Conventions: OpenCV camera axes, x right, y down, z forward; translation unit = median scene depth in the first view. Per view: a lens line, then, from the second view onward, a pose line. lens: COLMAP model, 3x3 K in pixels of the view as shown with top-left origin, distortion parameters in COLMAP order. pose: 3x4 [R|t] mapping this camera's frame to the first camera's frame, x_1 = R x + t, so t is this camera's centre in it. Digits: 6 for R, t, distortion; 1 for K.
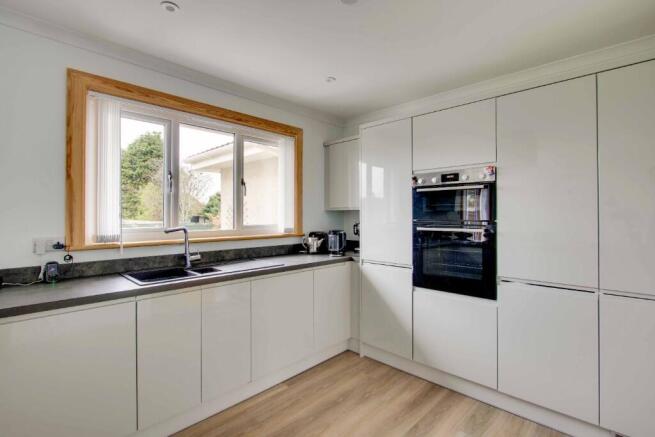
lens RADIAL K [[311.7, 0, 328.8], [0, 311.7, 215.9], [0, 0, 1]] dist [-0.003422, -0.000629]
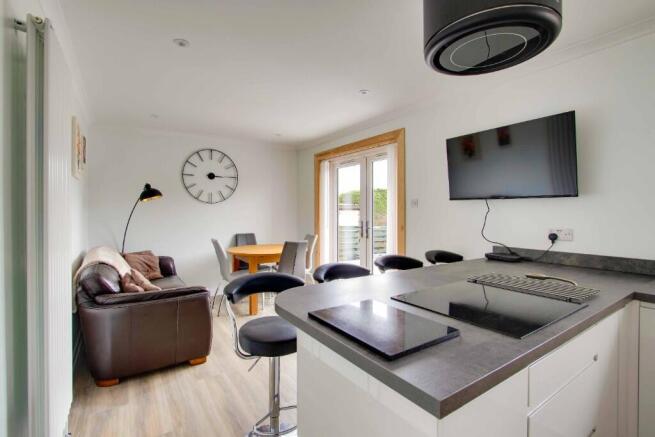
lens RADIAL K [[311.7, 0, 327.4], [0, 311.7, 213.5], [0, 0, 1]] dist [-0.003422, -0.000629]
pose [[-0.208153, 0.012213, -0.978020, 0.288803], [0.002287, 0.999925, 0.012000, -0.005057], [0.978094, 0.000261, -0.208166, 0.225333]]
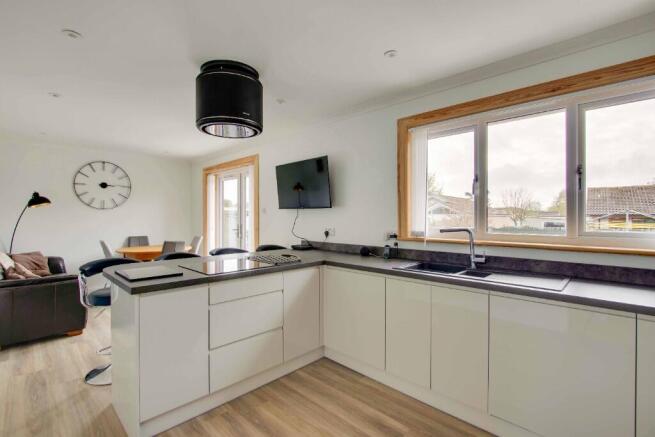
lens RADIAL K [[311.7, 0, 327.3], [0, 311.7, 217.2], [0, 0, 1]] dist [-0.003422, -0.000629]
pose [[-0.011836, 0.007037, -0.999905, 0.592879], [-0.000654, 0.999975, 0.007045, -0.007605], [0.999930, 0.000738, -0.011831, 0.577491]]
